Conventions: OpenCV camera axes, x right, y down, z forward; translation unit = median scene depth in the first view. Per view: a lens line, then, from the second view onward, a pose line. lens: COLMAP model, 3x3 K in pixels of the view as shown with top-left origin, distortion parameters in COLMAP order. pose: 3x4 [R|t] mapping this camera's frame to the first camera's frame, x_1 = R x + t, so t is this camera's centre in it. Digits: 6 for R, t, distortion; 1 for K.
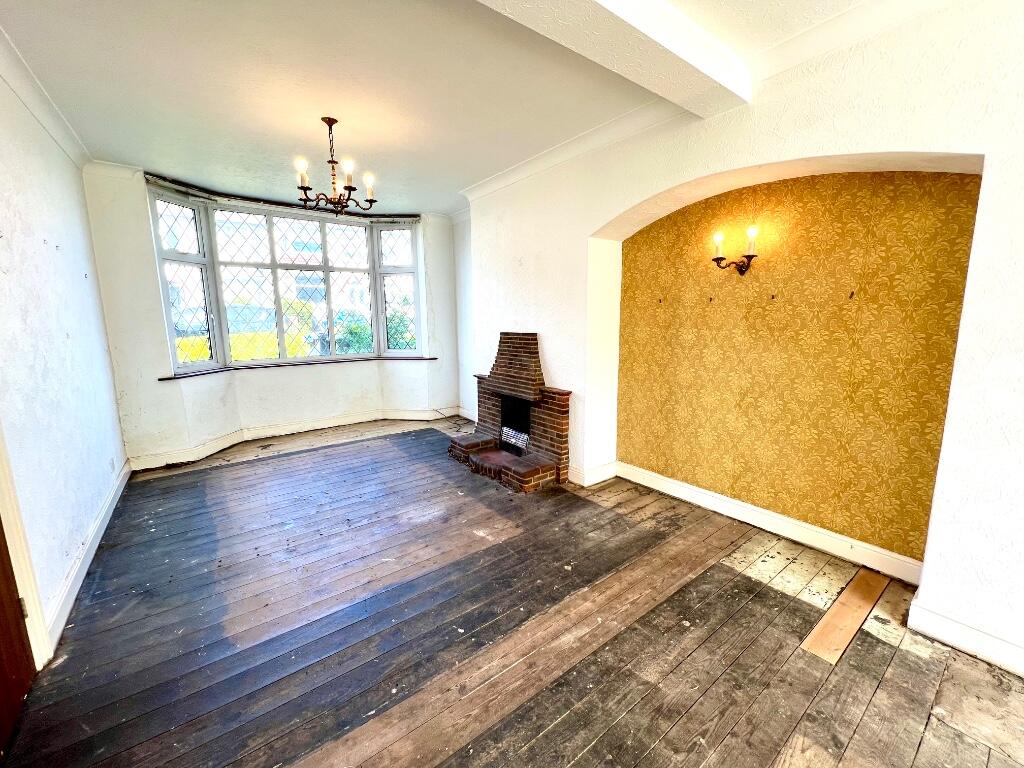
lens RADIAL K [[412.7, 0, 510.2], [0, 412.7, 380.9], [0, 0, 1]] dist [-0.001777, 0.000152]
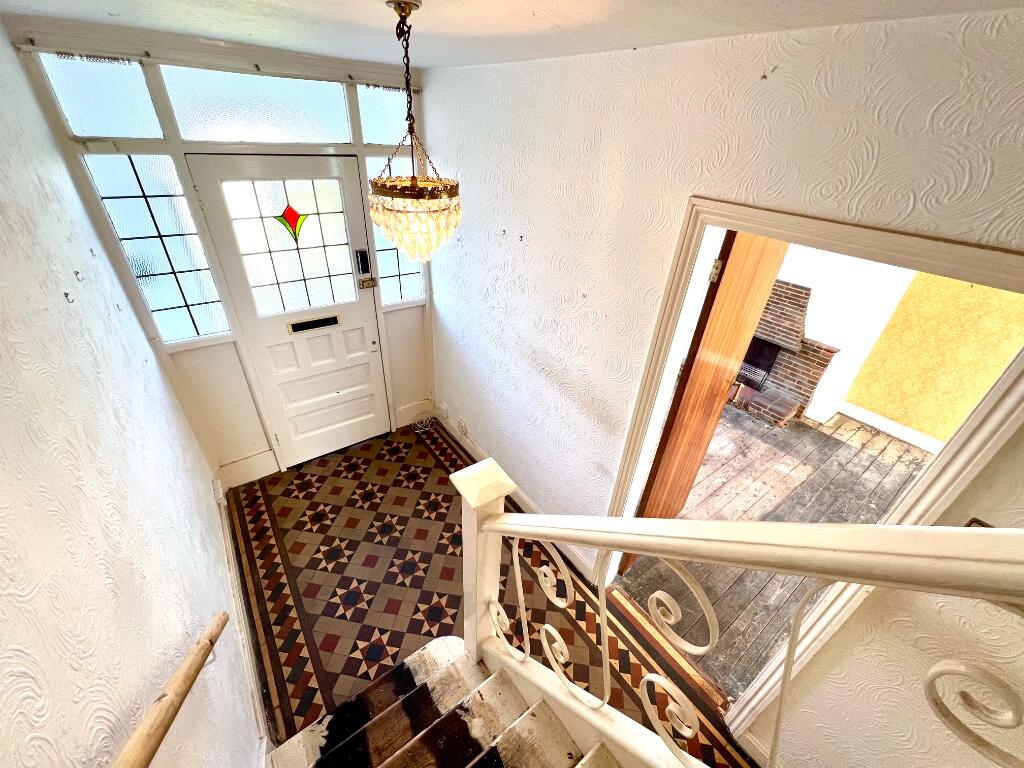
lens RADIAL K [[410.5, 0, 510.7], [0, 410.5, 377.8], [0, 0, 1]] dist [-0.002042, -0.000223]
pose [[0.997945, 0.056761, 0.029747, -1.049895], [-0.063824, 0.922113, 0.381620, -0.369061], [-0.005769, -0.382734, 0.923841, -0.110766]]
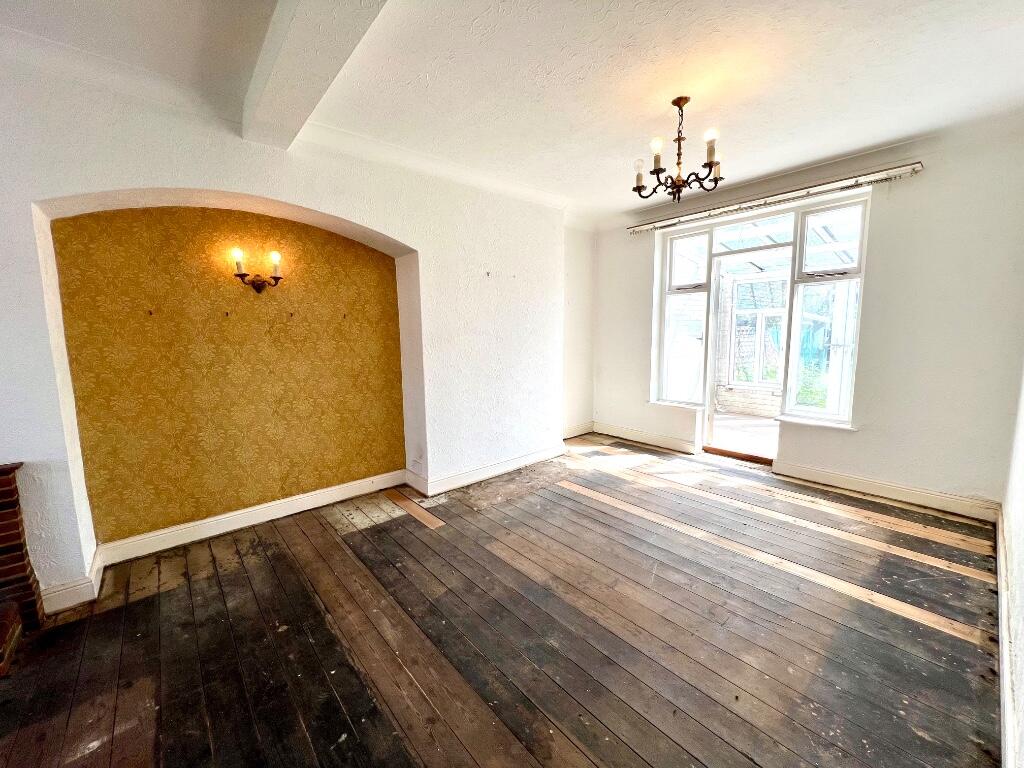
lens RADIAL K [[412.7, 0, 510.2], [0, 412.7, 380.9], [0, 0, 1]] dist [-0.001777, 0.000152]
pose [[-0.066186, -0.109257, 0.991808, -0.589295], [0.172213, 0.977820, 0.119208, -0.047588], [-0.982834, 0.178692, -0.045902, 0.449359]]
